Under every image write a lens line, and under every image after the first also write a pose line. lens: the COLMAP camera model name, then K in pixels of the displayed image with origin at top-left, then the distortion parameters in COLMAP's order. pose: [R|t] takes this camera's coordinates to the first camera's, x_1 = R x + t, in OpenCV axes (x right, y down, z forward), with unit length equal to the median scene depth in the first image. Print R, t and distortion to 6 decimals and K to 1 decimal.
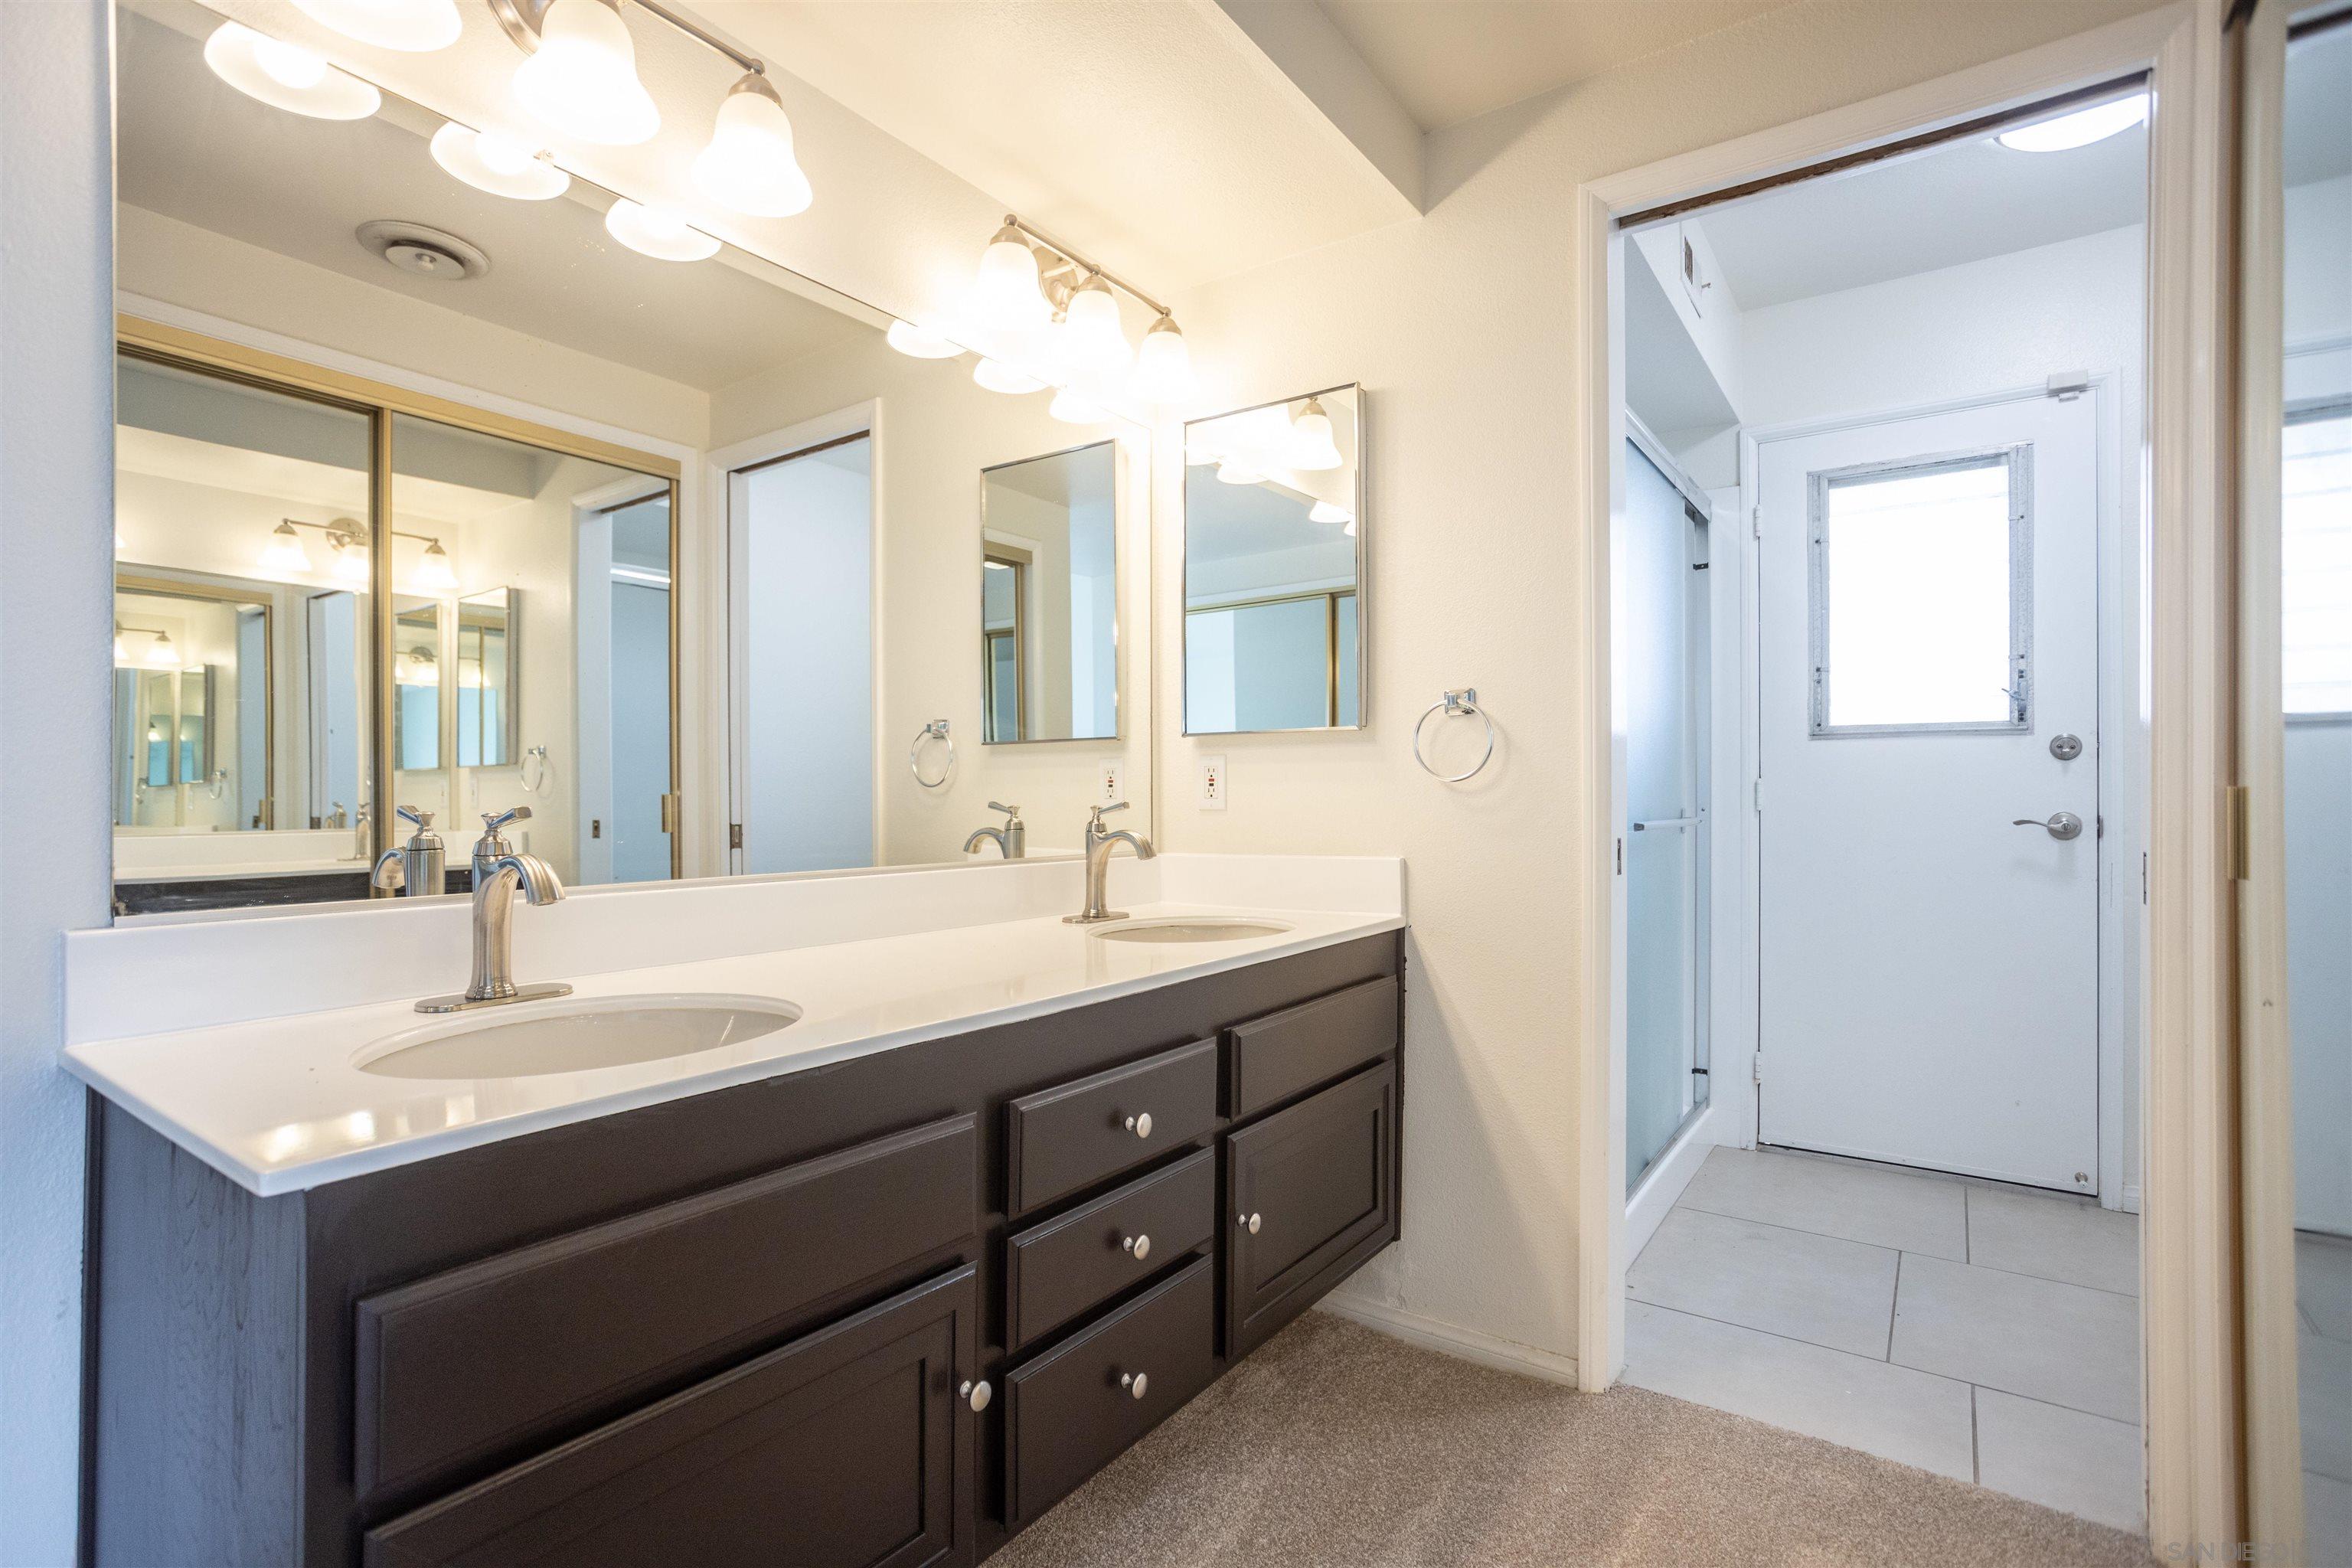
lens RADIAL K [[1132.0, 0, 1185.0], [0, 1132.0, 798.0], [0, 0, 1]] dist [-0.070919, 0.039996]
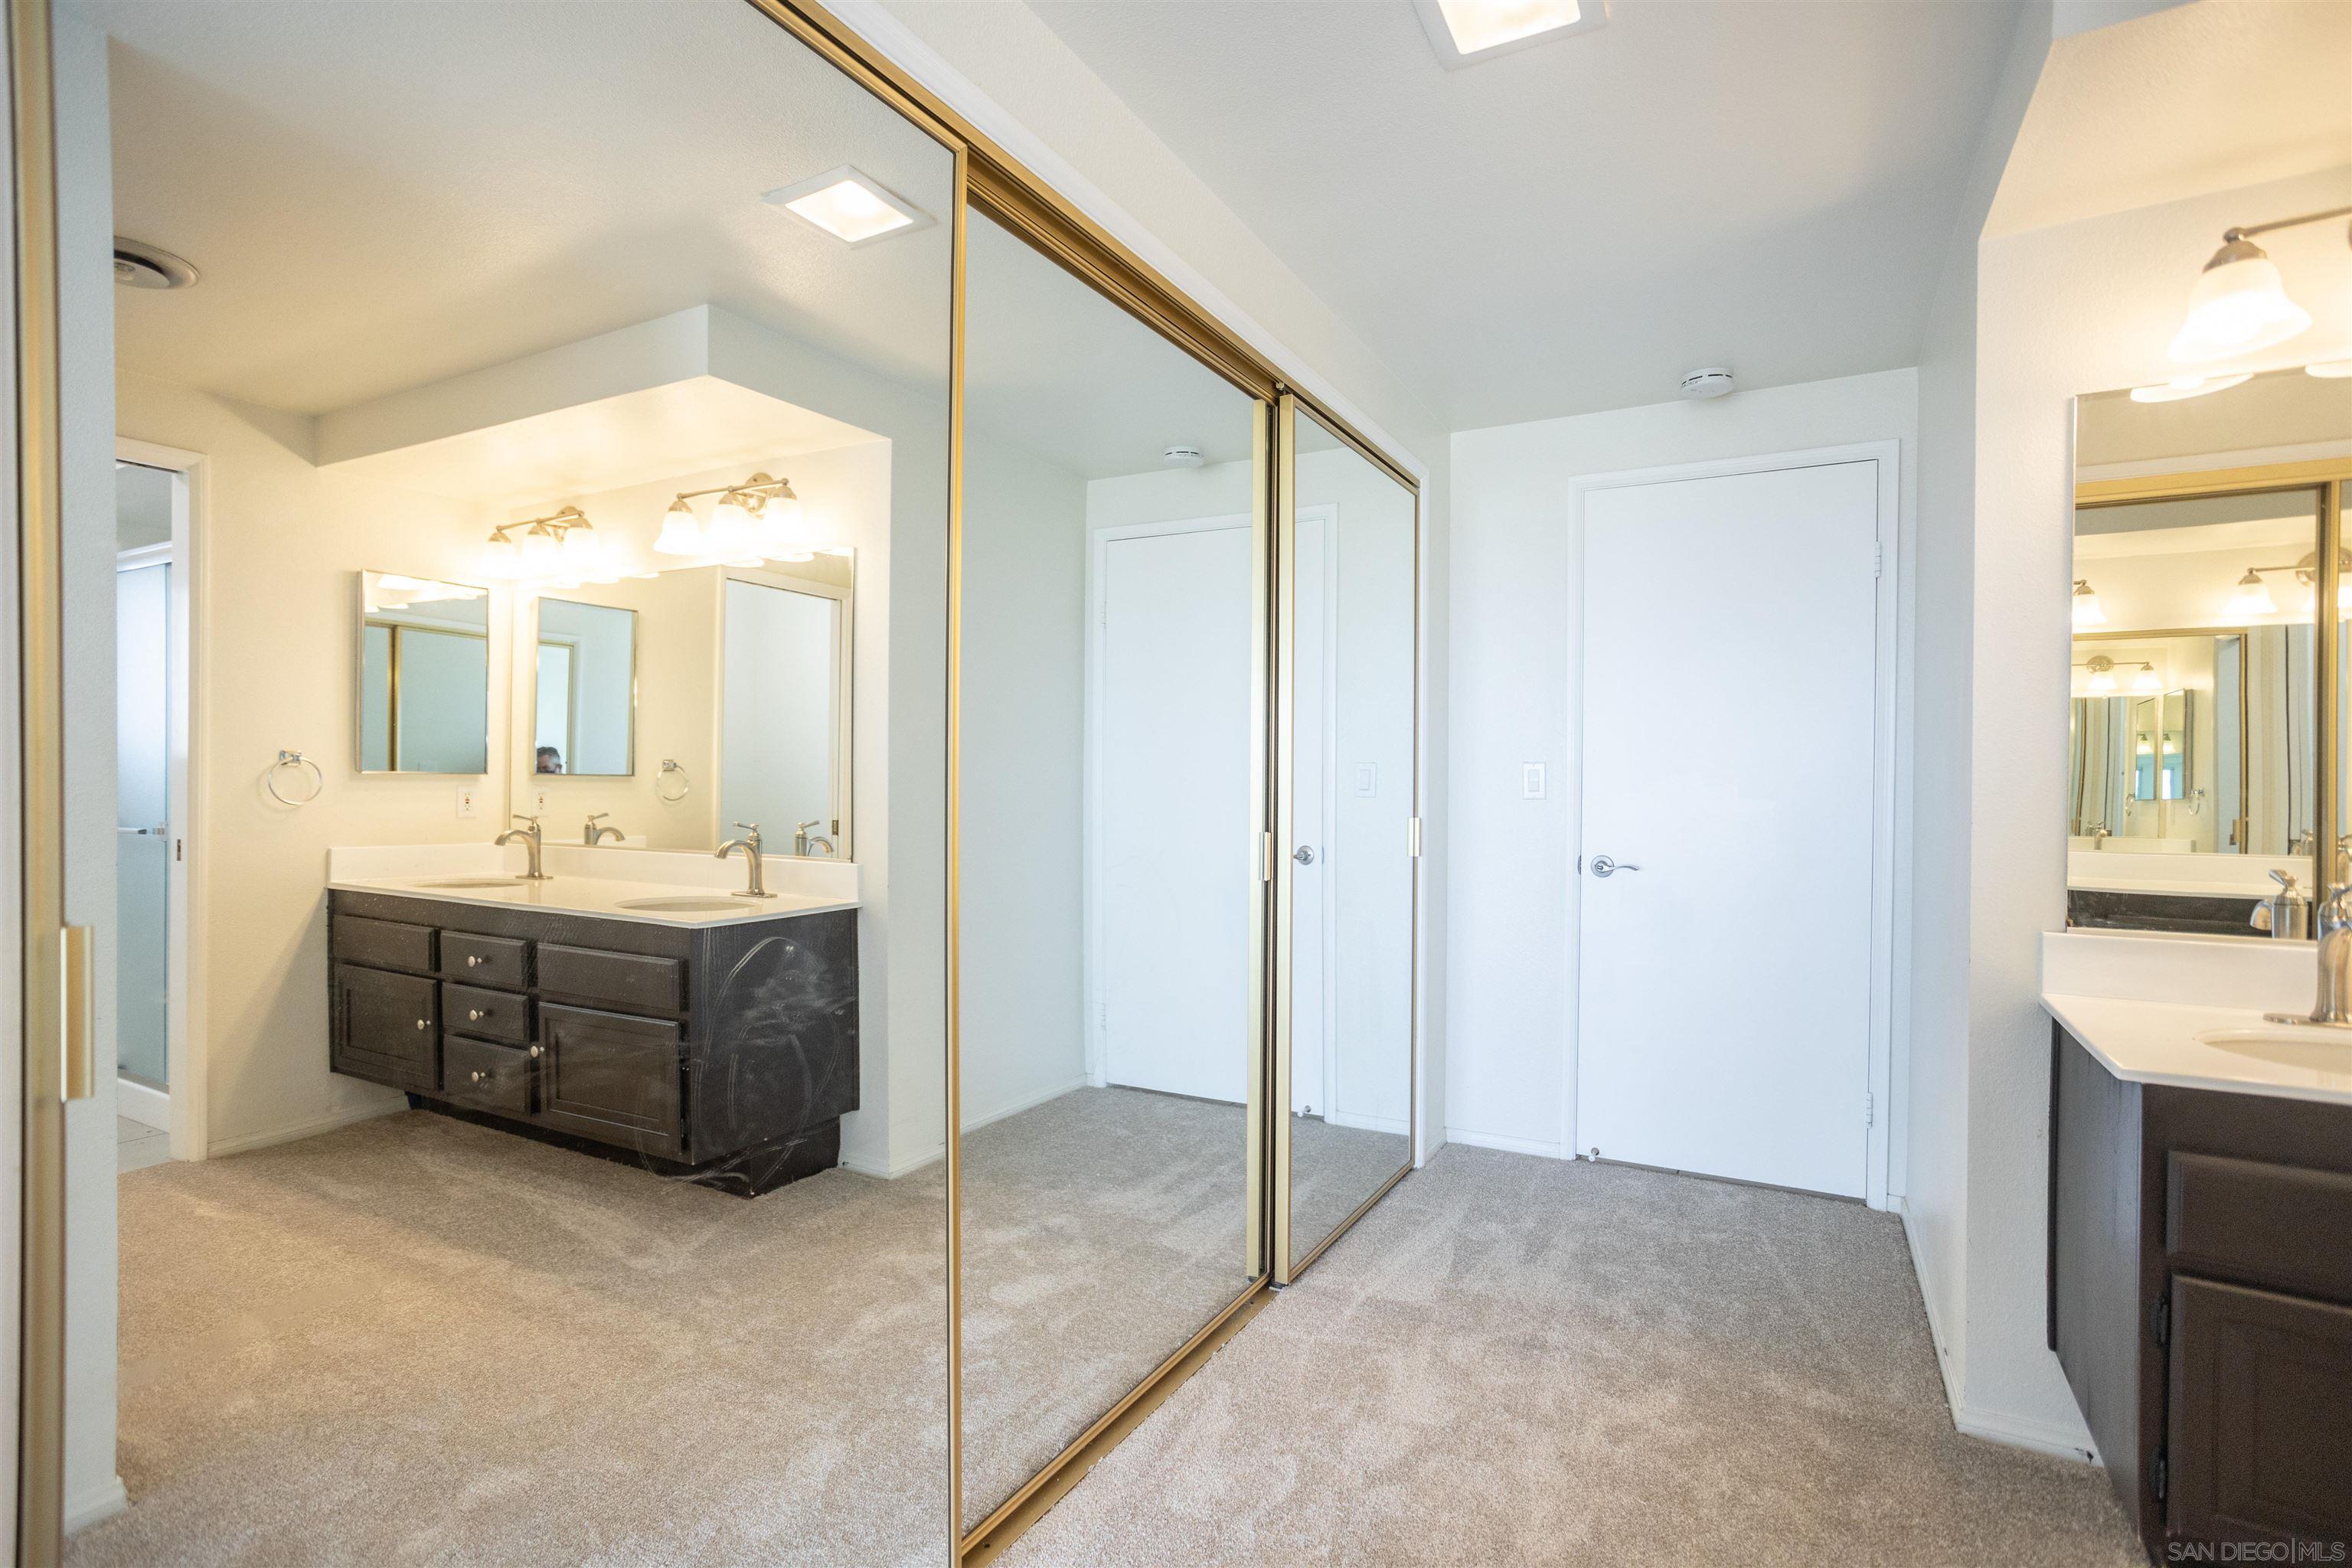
lens RADIAL K [[1132.0, 0, 1185.0], [0, 1132.0, 798.0], [0, 0, 1]] dist [-0.070919, 0.039996]
pose [[0.098580, 0.012017, -0.995057, 0.146673], [-0.021002, 0.999729, 0.009993, -0.019677], [0.994907, 0.019914, 0.098806, -0.136450]]
